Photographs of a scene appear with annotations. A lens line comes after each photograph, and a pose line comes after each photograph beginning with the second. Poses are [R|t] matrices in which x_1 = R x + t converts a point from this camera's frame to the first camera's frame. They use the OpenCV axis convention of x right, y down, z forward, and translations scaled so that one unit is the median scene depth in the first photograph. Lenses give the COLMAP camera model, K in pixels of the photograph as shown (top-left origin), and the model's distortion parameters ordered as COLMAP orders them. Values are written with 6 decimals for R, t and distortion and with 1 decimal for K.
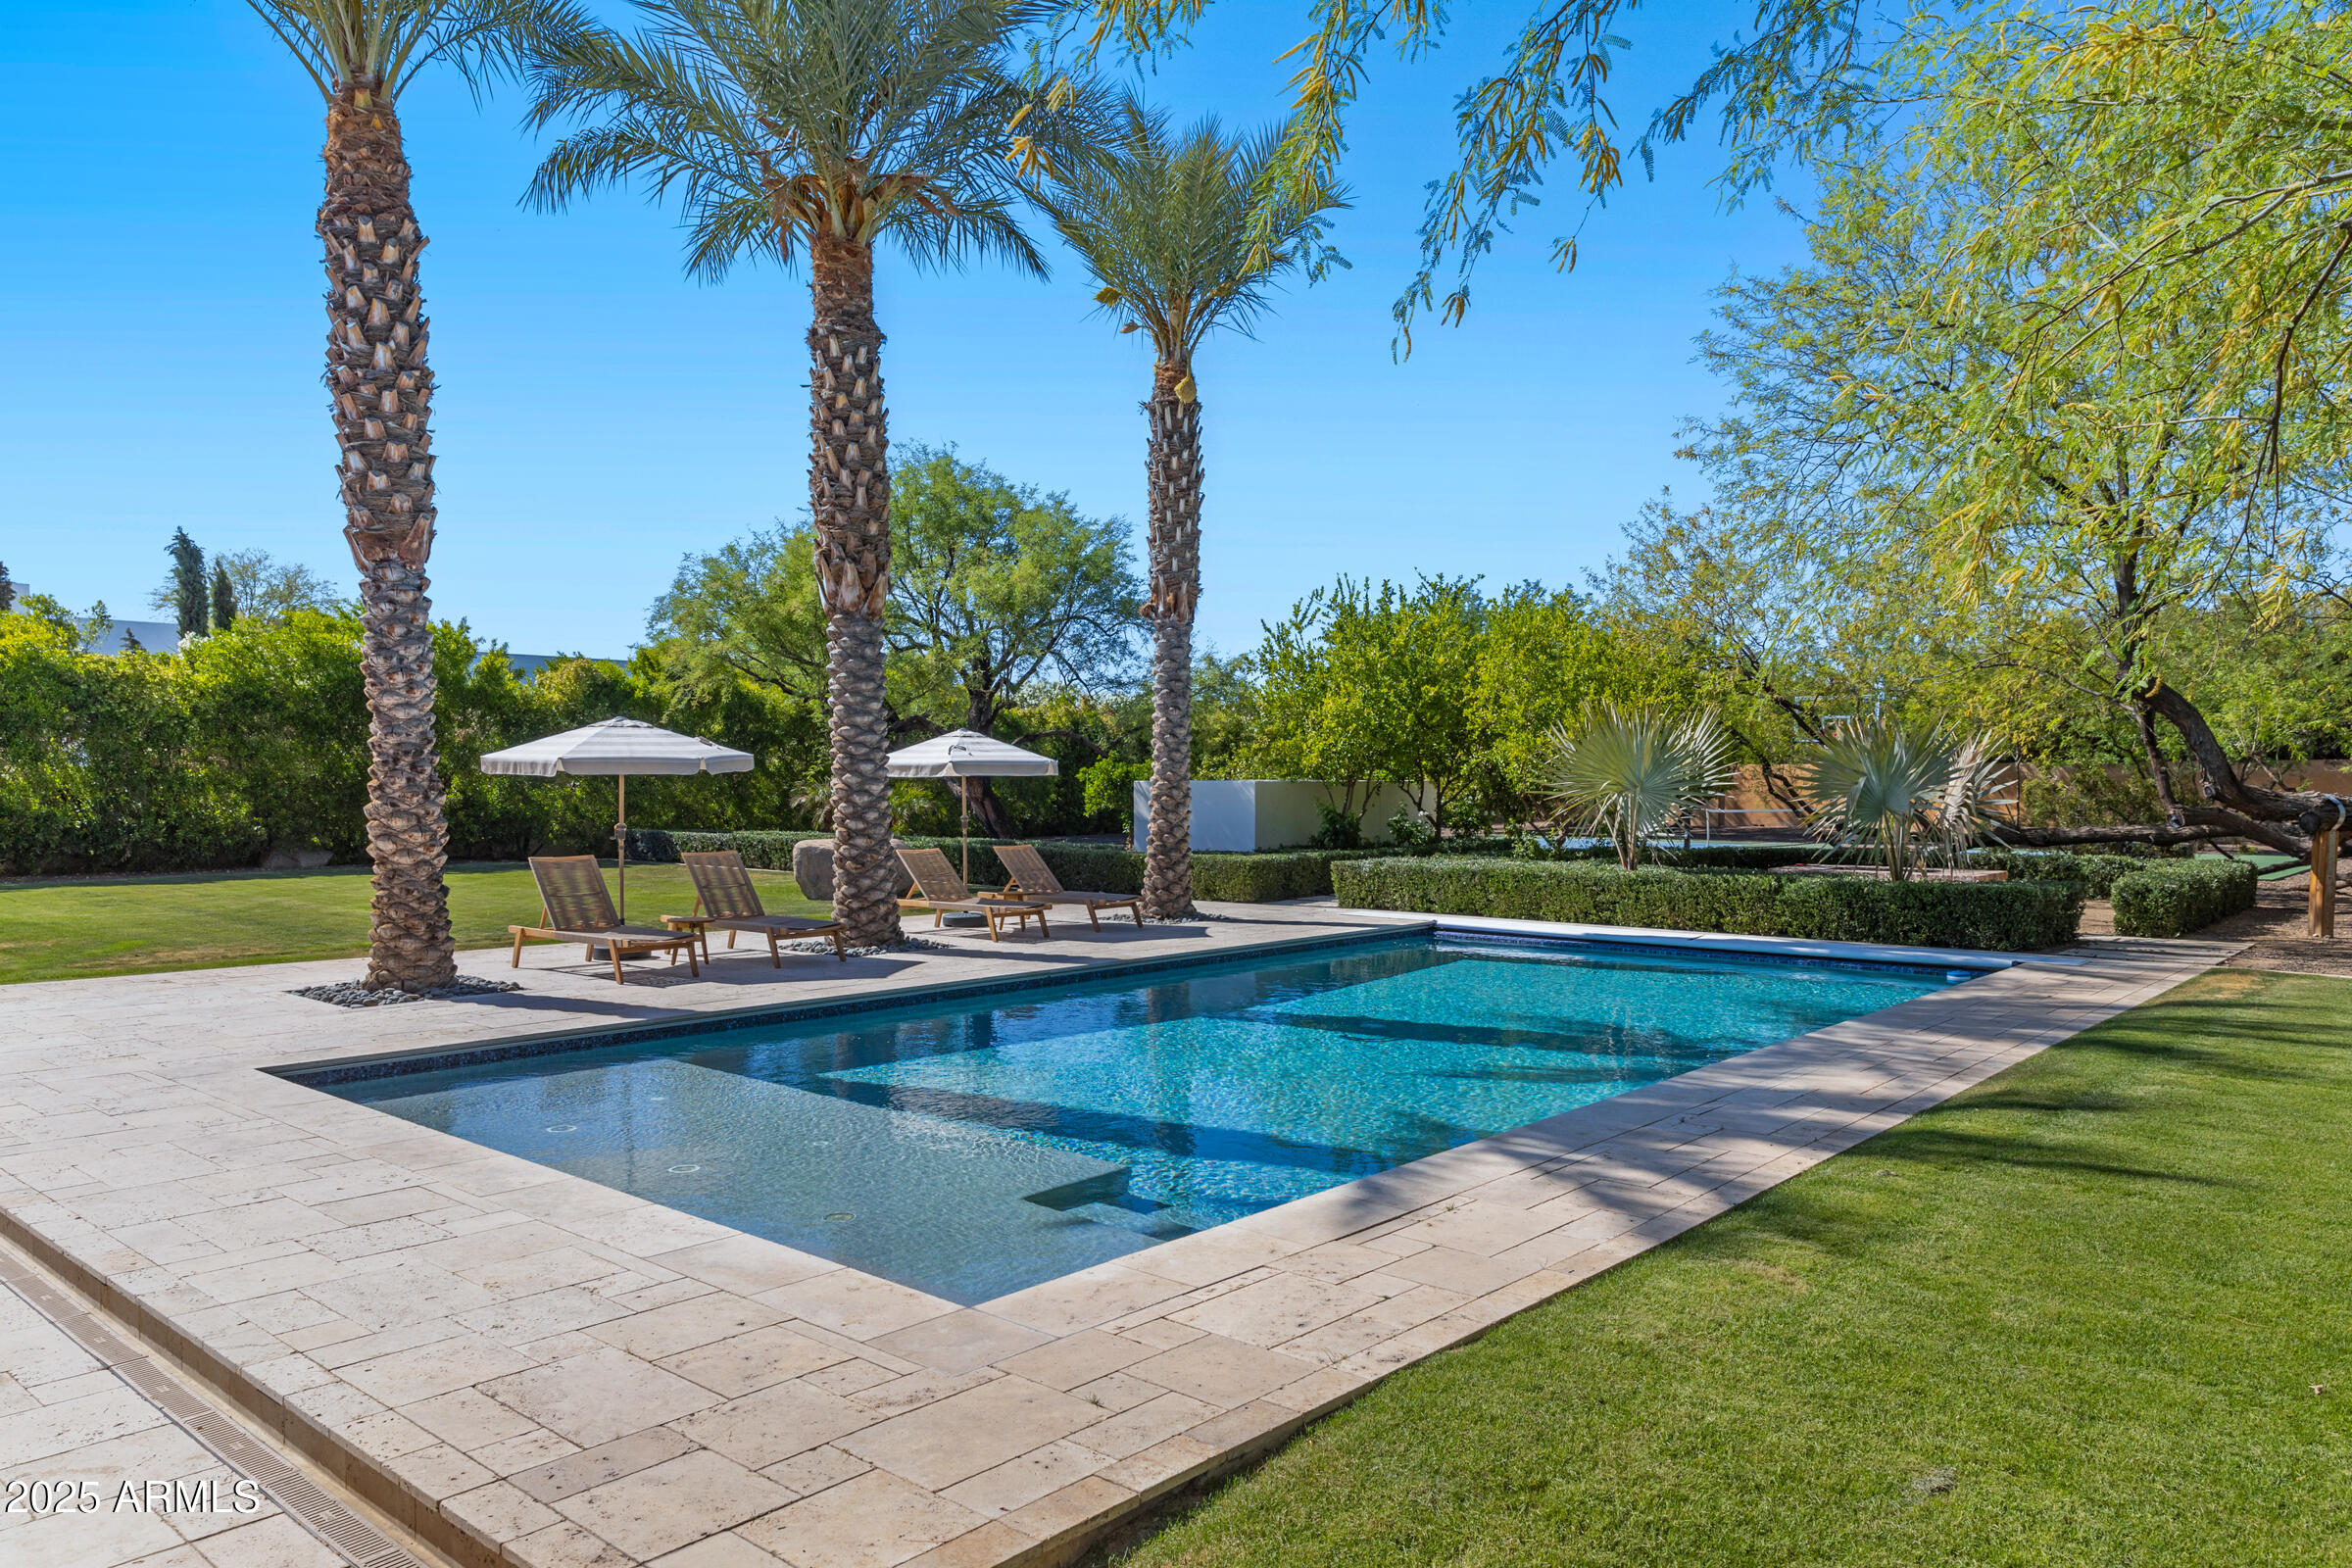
lens RADIAL K [[1581.2, 0, 1167.0], [0, 1581.2, 880.5], [0, 0, 1]] dist [0.016659, -0.004179]
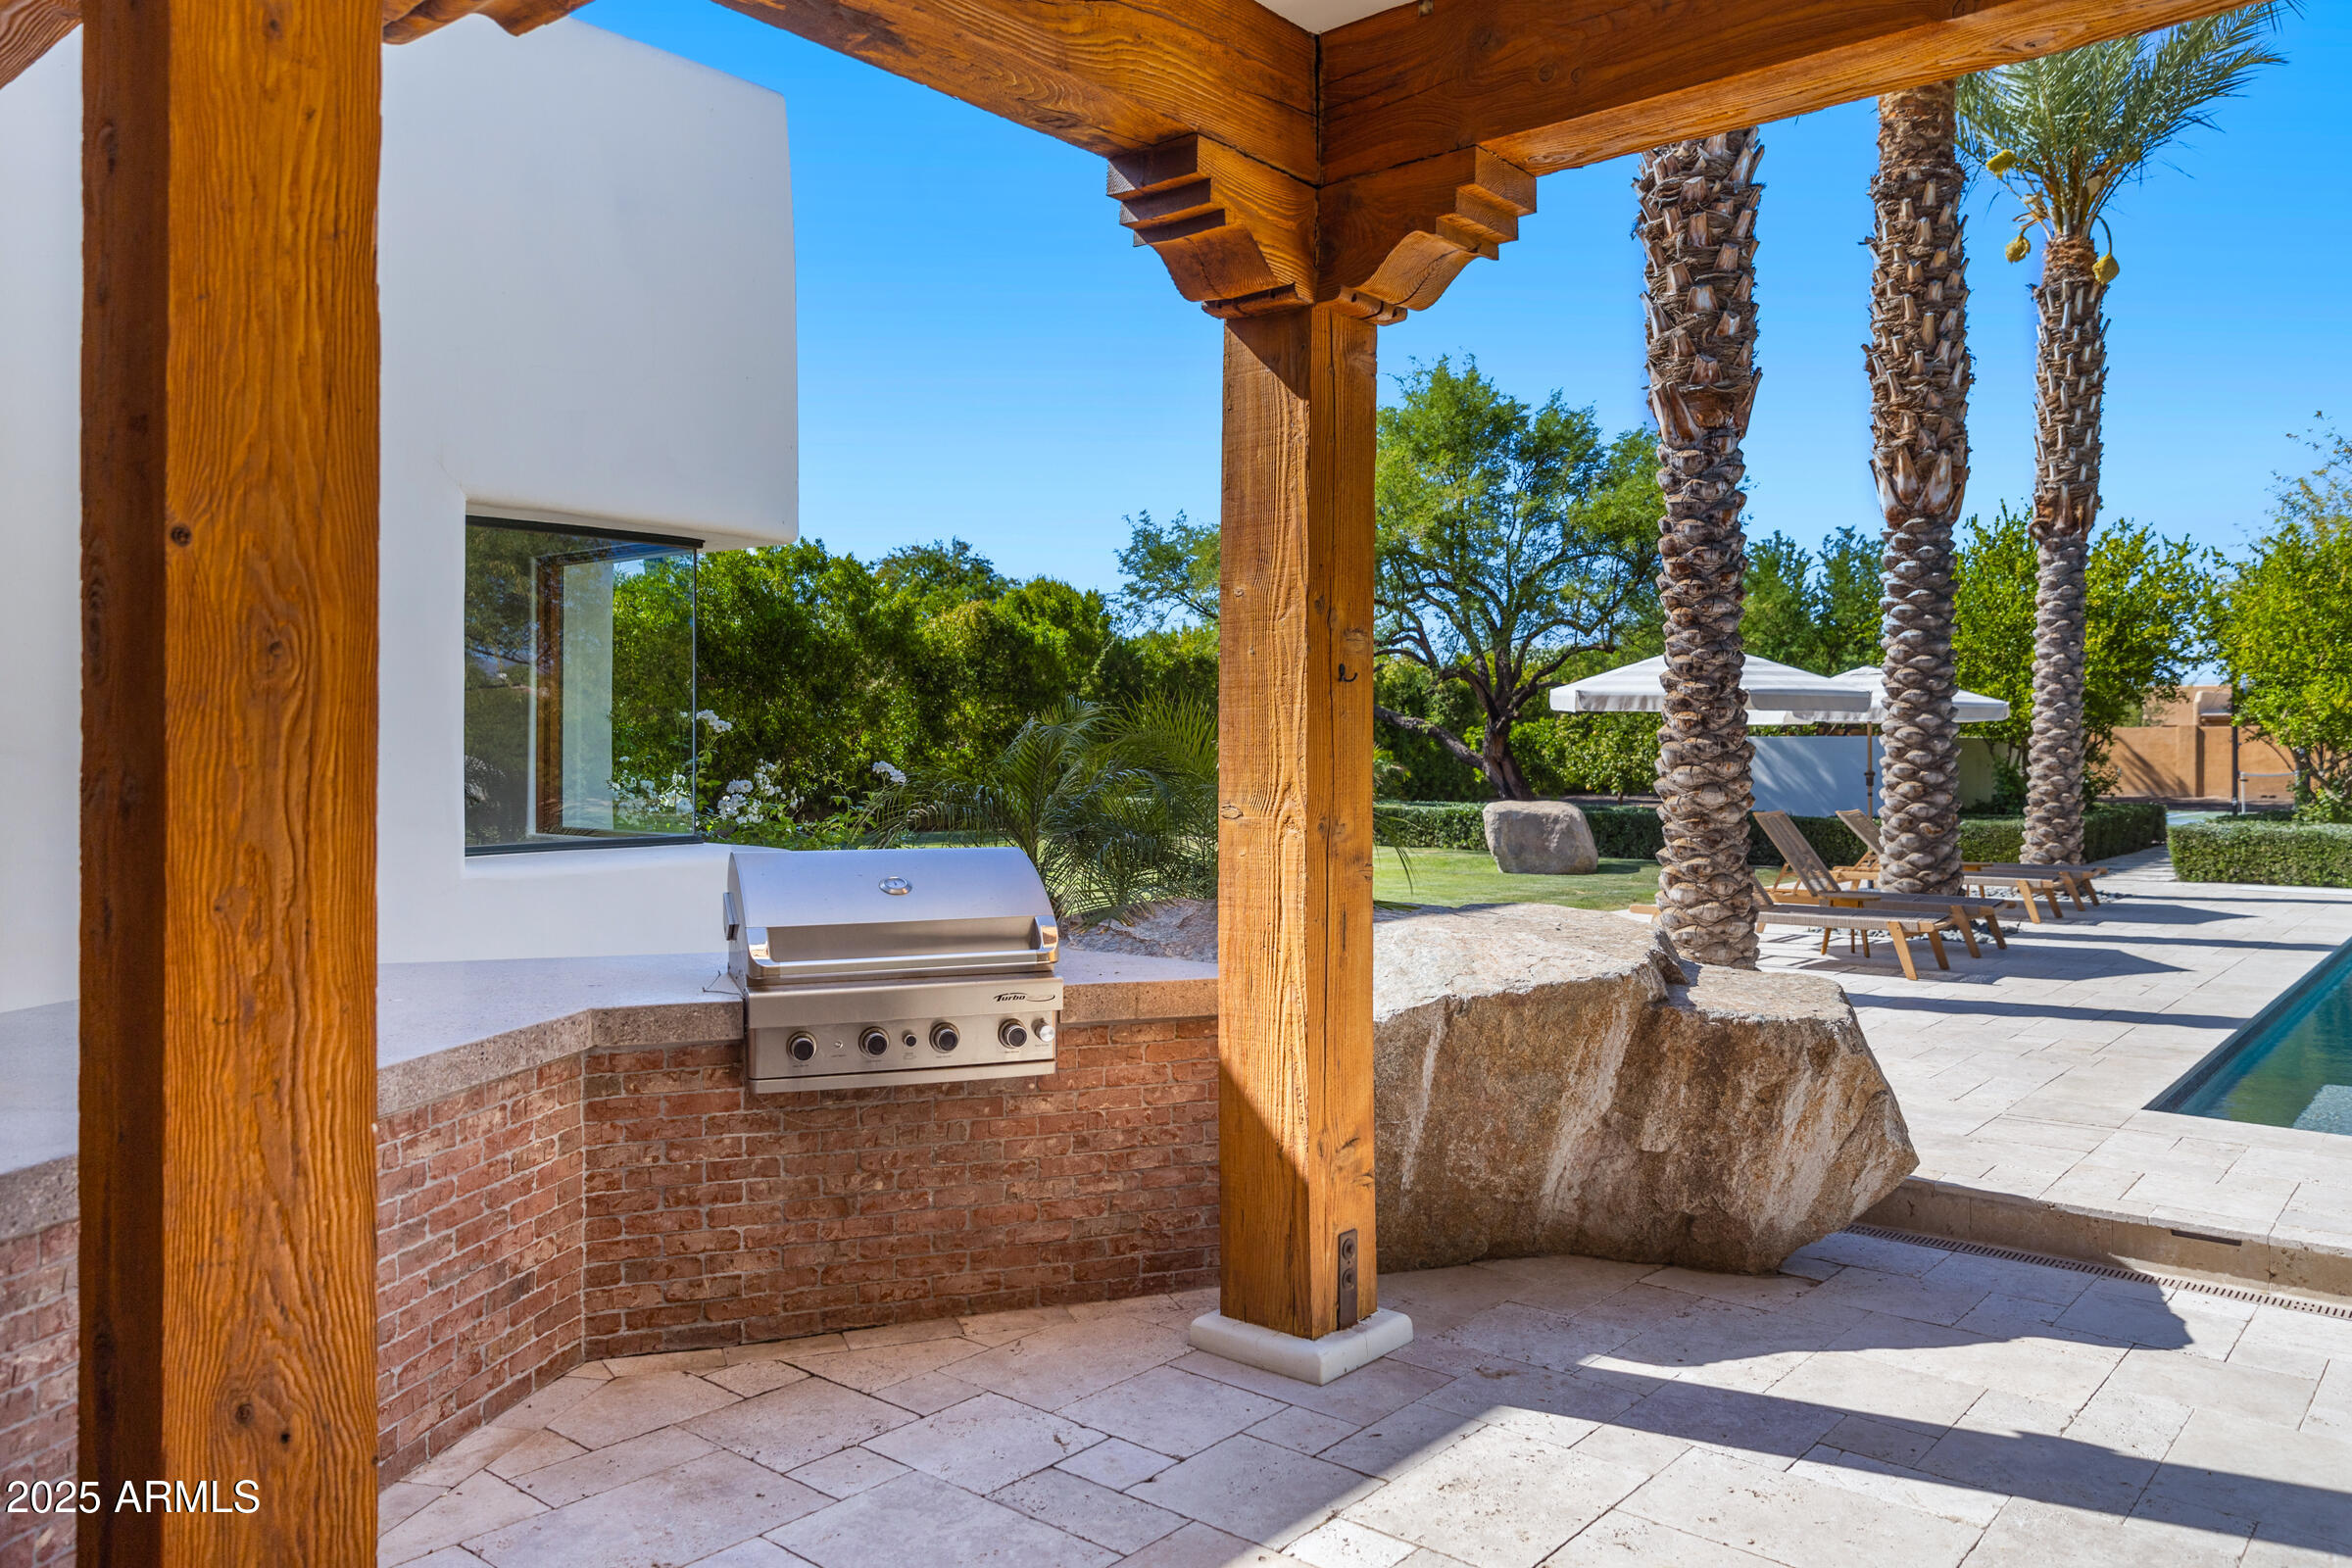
lens RADIAL K [[1657.9, 0, 1138.7], [0, 1657.9, 746.4], [0, 0, 1]] dist [-0.013101, -0.004039]
pose [[0.999988, 0.002802, -0.004001, -0.600051], [-0.003056, 0.997899, -0.064724, 0.004208], [0.003812, 0.064735, 0.997895, 0.163308]]
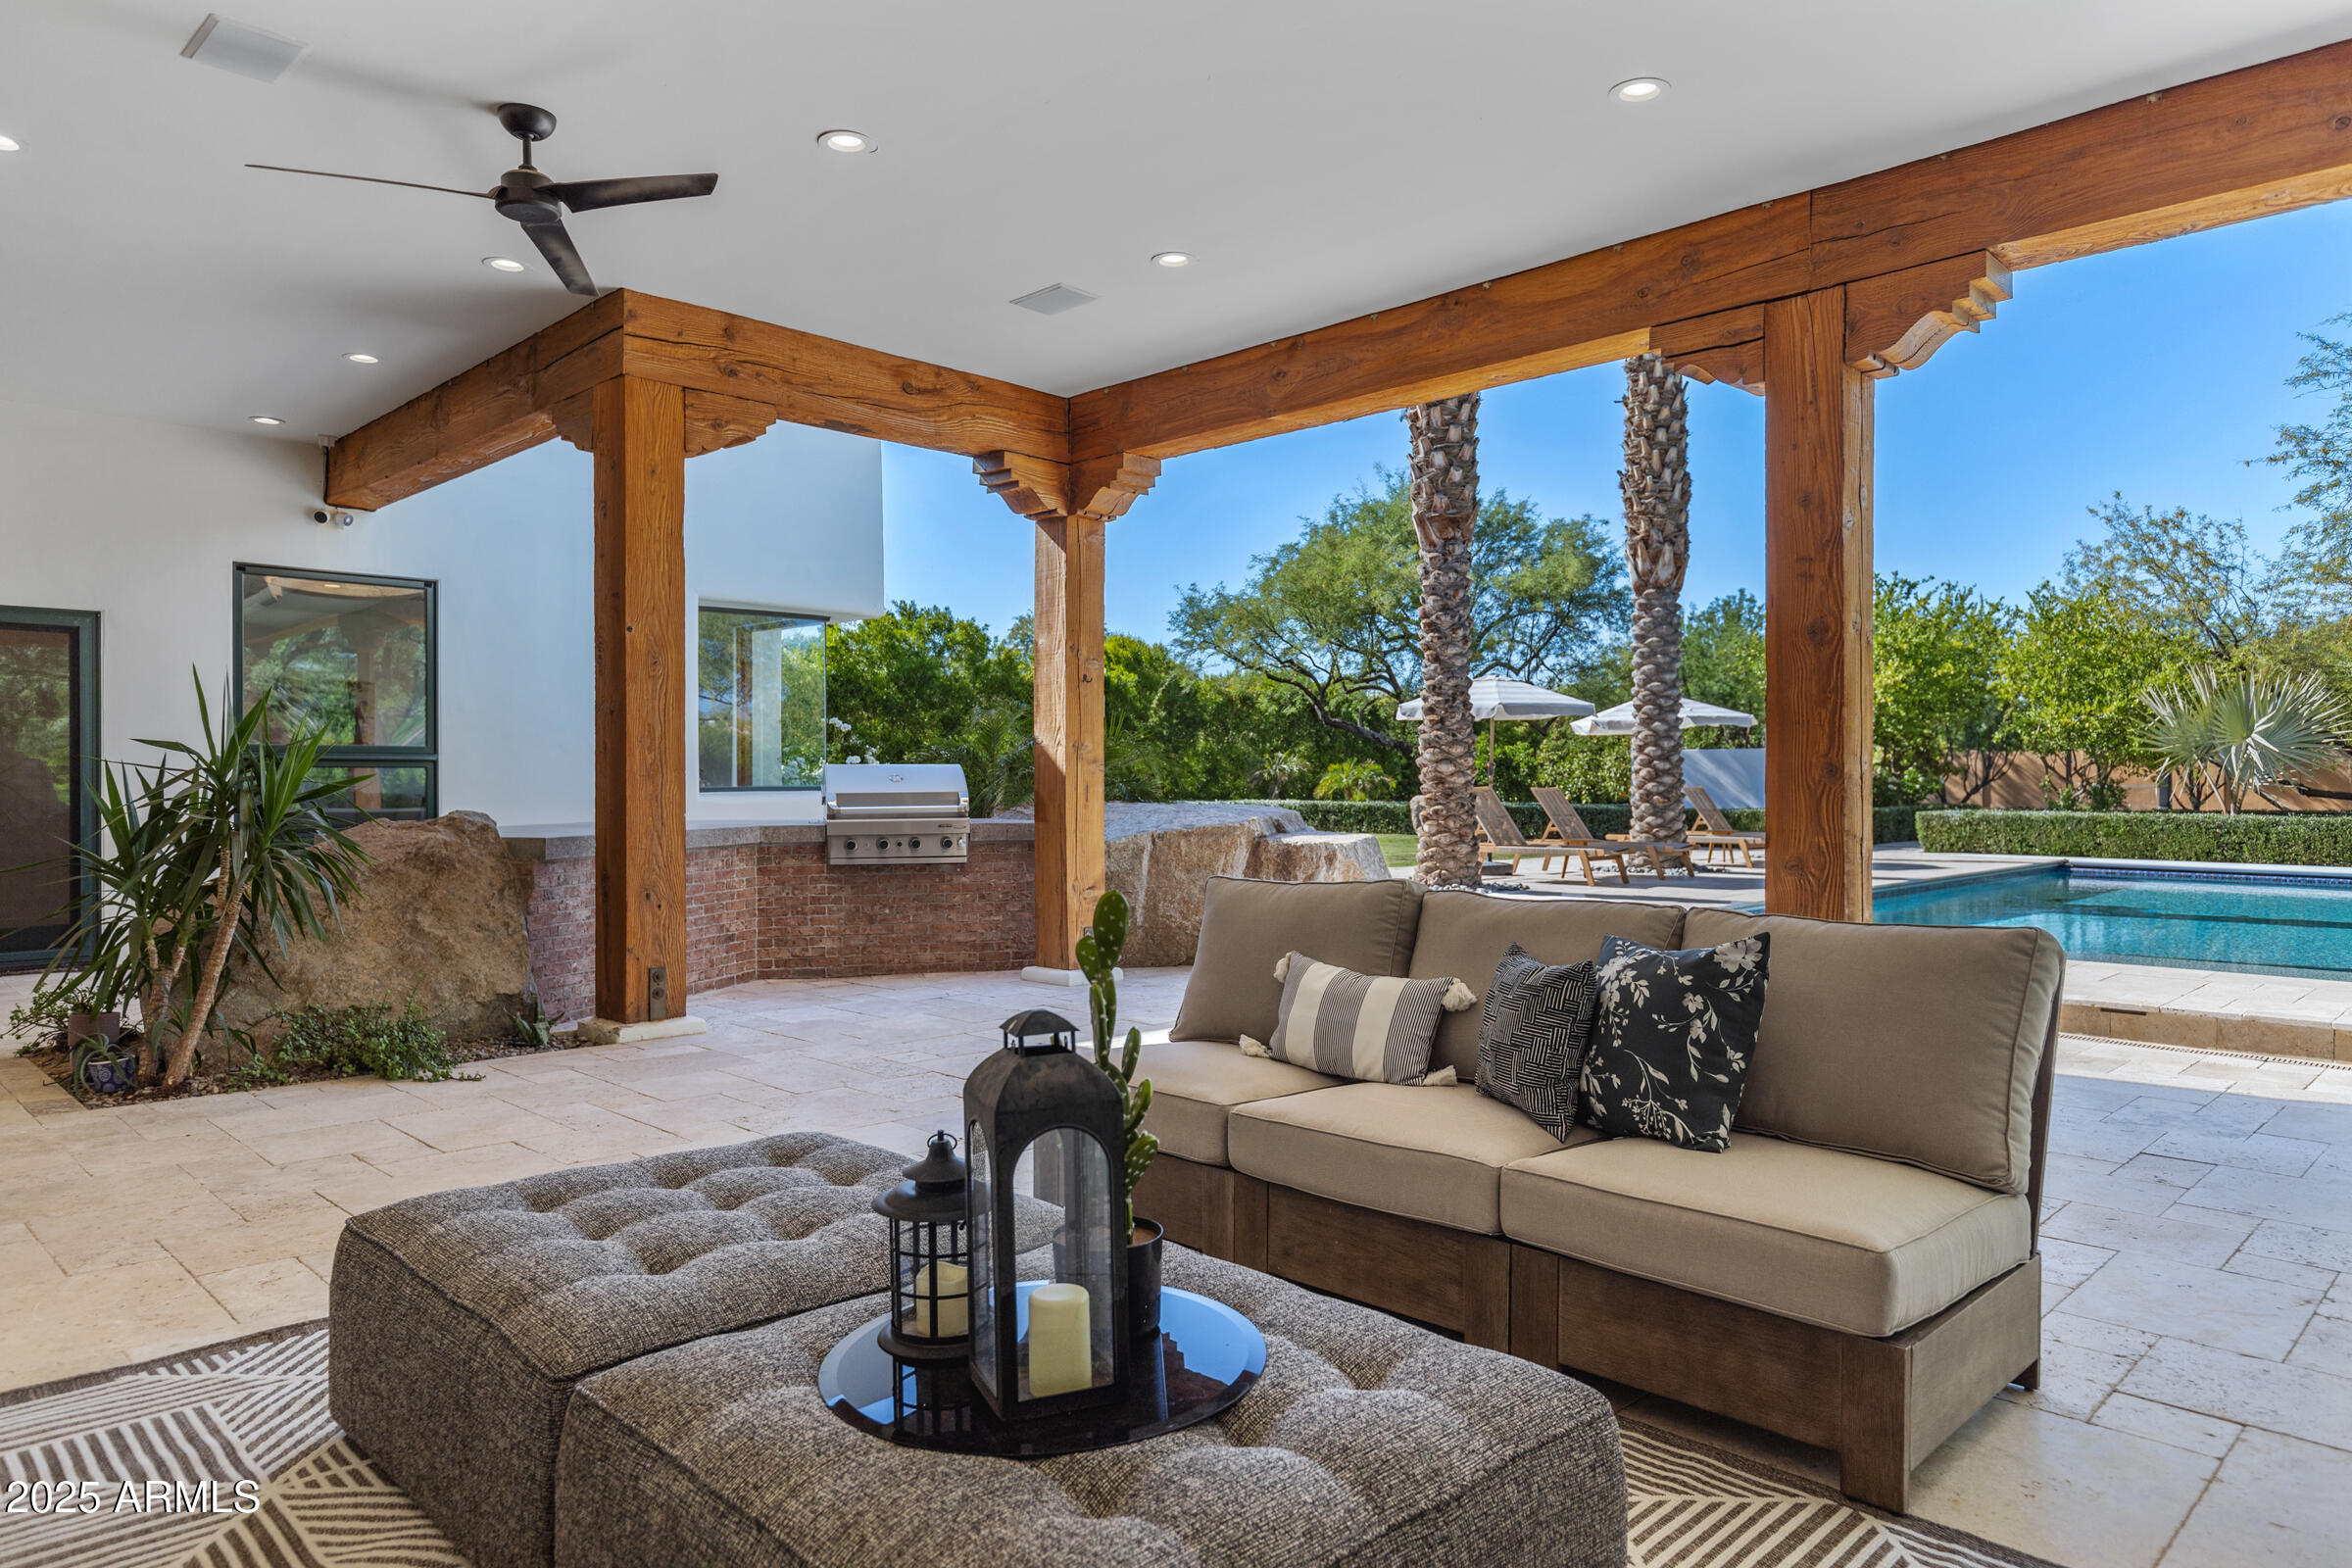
lens RADIAL K [[1452.7, 0, 1154.0], [0, 1452.7, 798.2], [0, 0, 1]] dist [-0.016352, 0.000939]
pose [[0.997300, 0.000998, -0.073428, -0.499499], [-0.004882, 0.998597, -0.052725, 0.048456], [0.073273, 0.052941, 0.995906, -0.105459]]
